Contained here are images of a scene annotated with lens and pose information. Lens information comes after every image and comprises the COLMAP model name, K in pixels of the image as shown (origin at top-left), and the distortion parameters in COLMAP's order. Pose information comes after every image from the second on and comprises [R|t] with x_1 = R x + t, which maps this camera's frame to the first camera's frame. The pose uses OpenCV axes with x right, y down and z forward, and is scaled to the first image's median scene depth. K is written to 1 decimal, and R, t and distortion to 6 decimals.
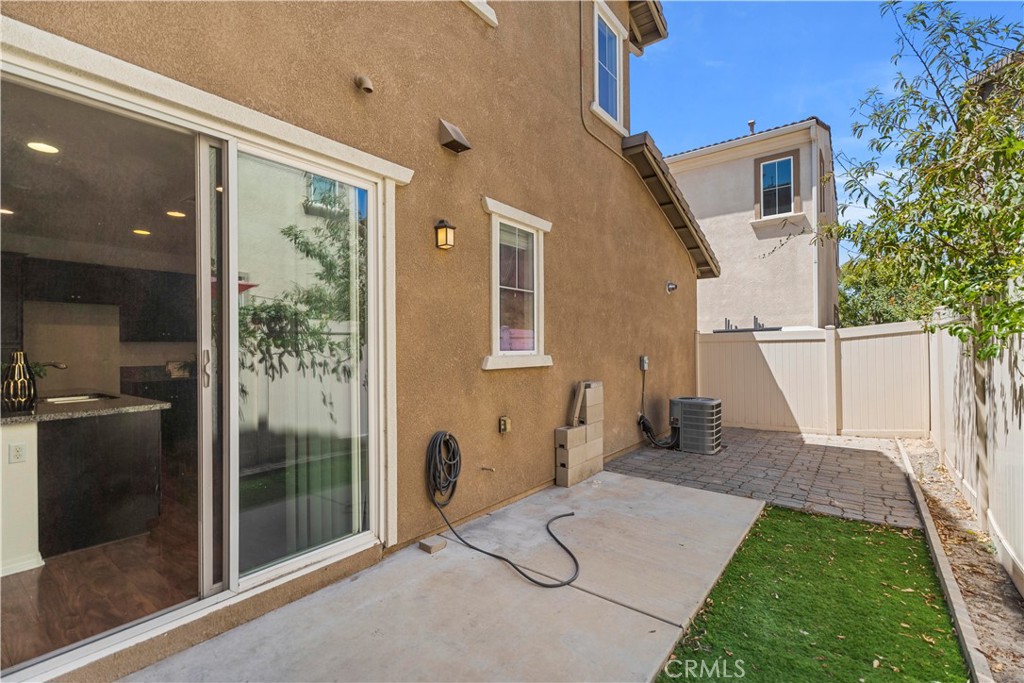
lens RADIAL K [[461.8, 0, 512.0], [0, 461.8, 341.5], [0, 0, 1]] dist [0.000713, -0.000373]
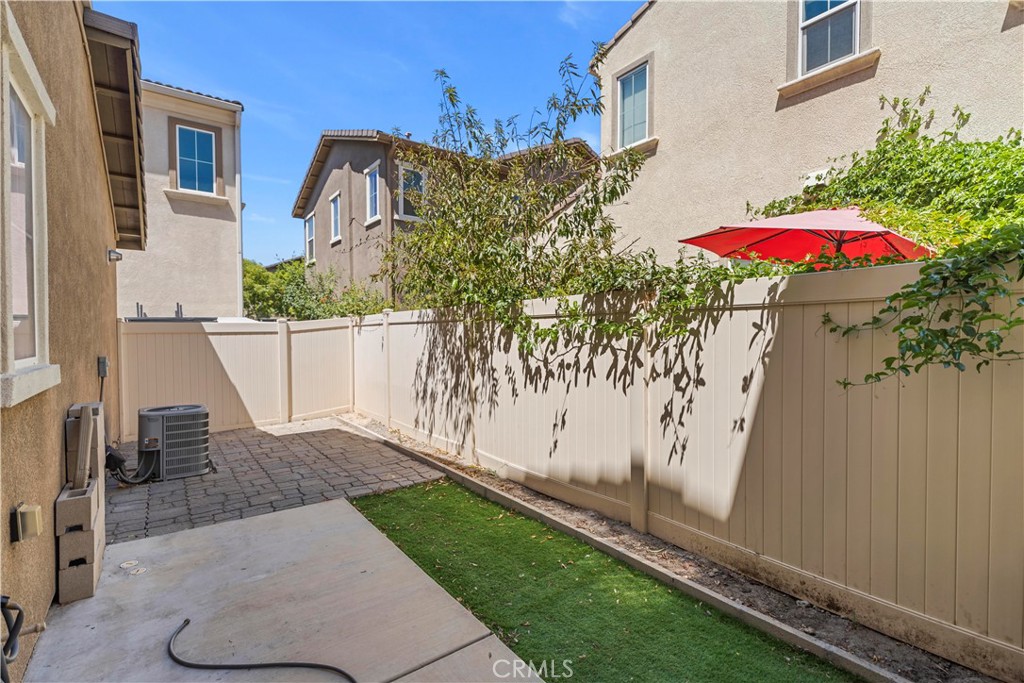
lens RADIAL K [[461.8, 0, 512.0], [0, 461.8, 341.5], [0, 0, 1]] dist [0.000713, -0.000373]
pose [[0.255121, -0.013739, 0.966812, -0.293553], [-0.011620, 0.999783, 0.017274, -0.011119], [-0.966839, -0.015641, 0.254906, 0.371102]]
